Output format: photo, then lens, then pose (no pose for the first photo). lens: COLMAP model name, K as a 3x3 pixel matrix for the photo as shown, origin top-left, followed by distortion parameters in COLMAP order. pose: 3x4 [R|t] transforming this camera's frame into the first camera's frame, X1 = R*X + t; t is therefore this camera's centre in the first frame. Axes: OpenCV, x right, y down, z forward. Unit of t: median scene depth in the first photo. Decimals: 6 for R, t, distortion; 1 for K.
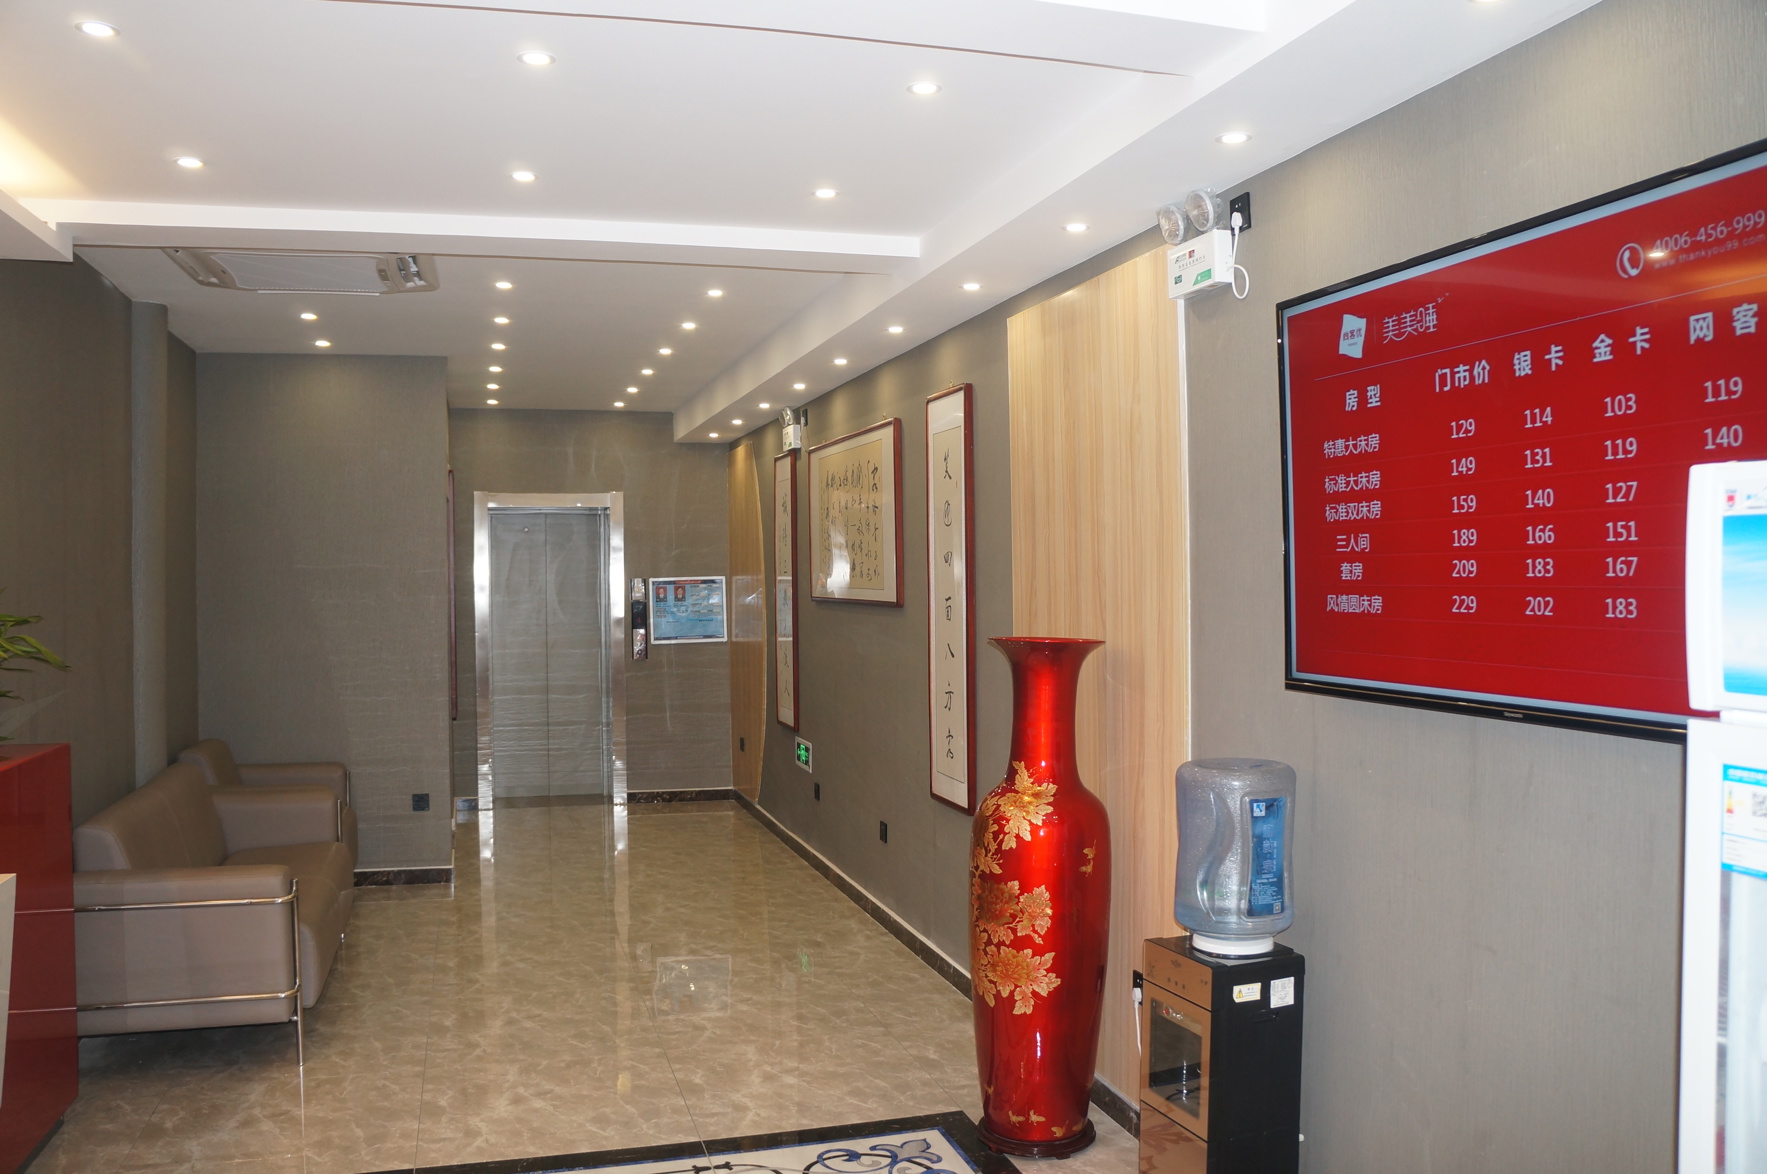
lens RADIAL K [[1396.8, 0, 883.5], [0, 1396.8, 587.0], [0, 0, 1]] dist [-0.192617, 0.146884]
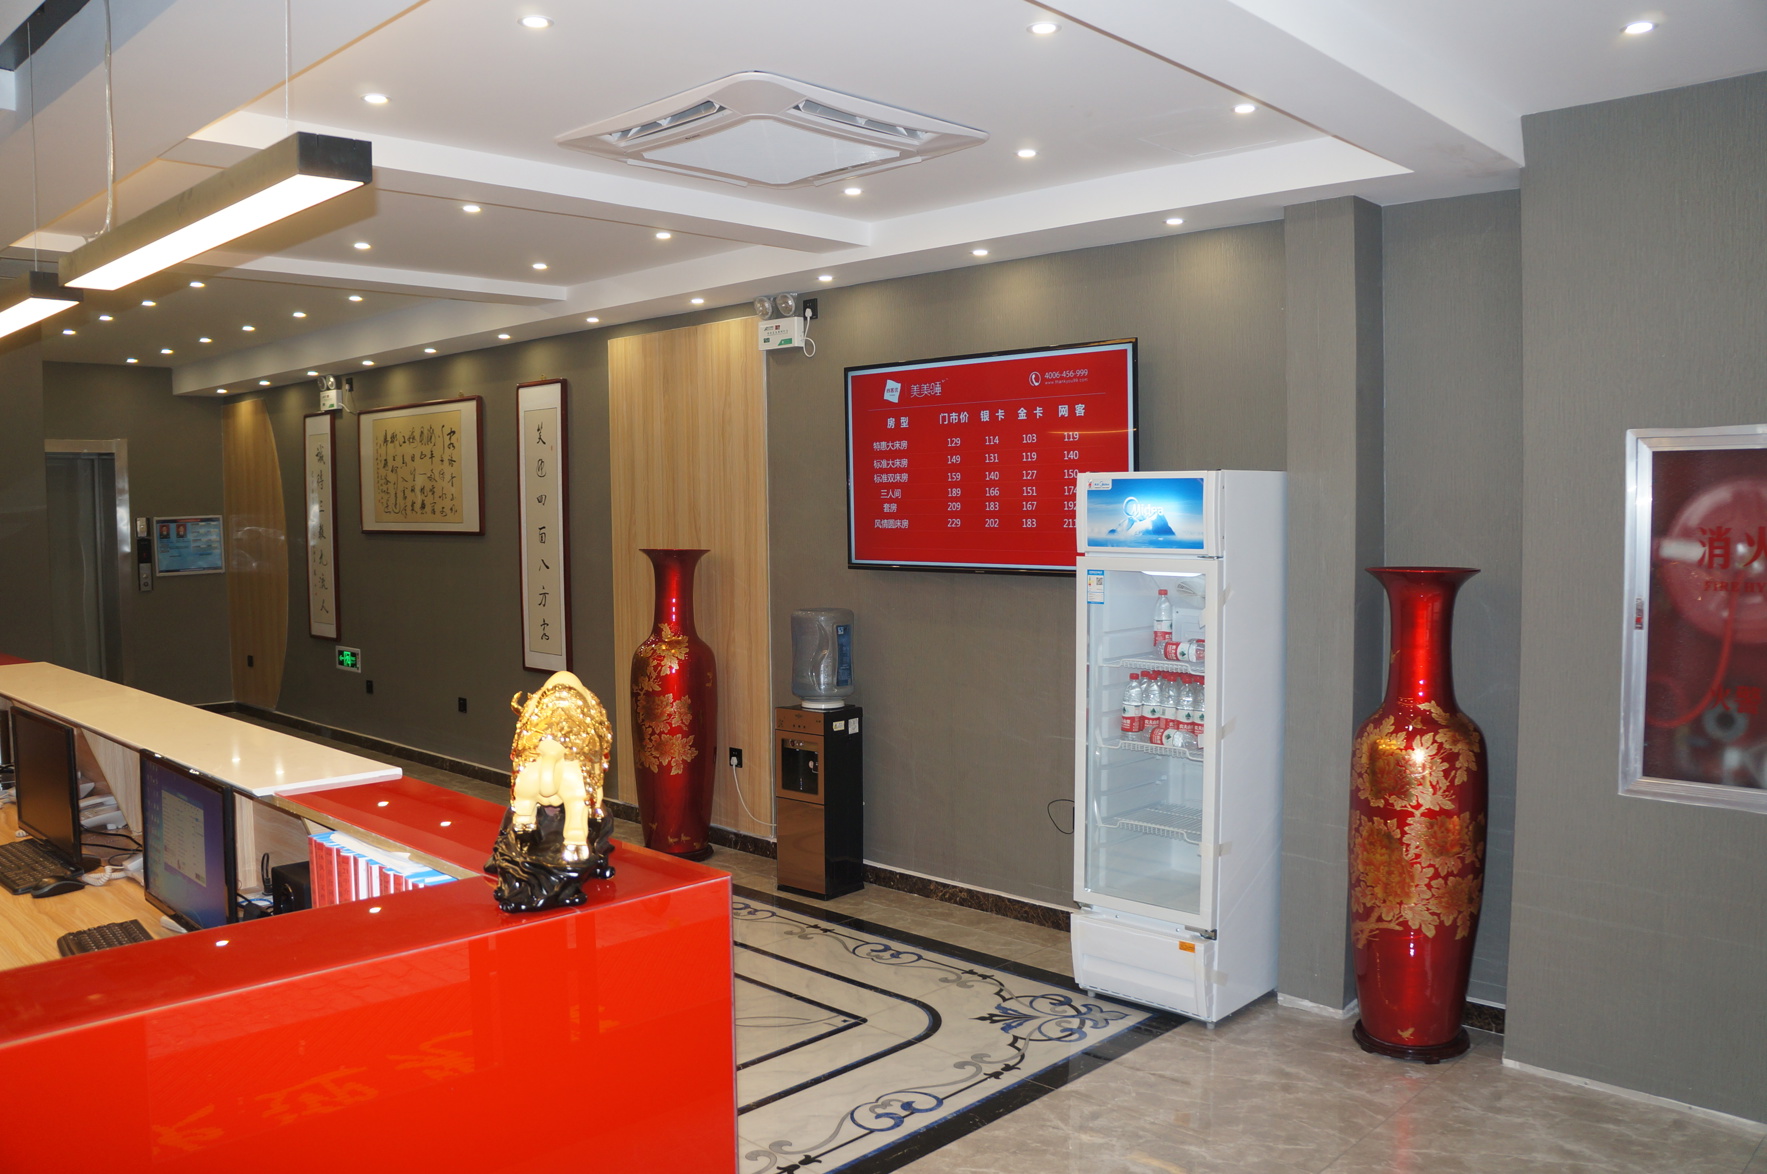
lens RADIAL K [[1396.8, 0, 883.5], [0, 1396.8, 587.0], [0, 0, 1]] dist [-0.192617, 0.146884]
pose [[0.869815, -0.026664, 0.492657, -0.553708], [0.004629, 0.998936, 0.045894, 0.008677], [-0.493356, -0.037639, 0.869013, -0.638837]]
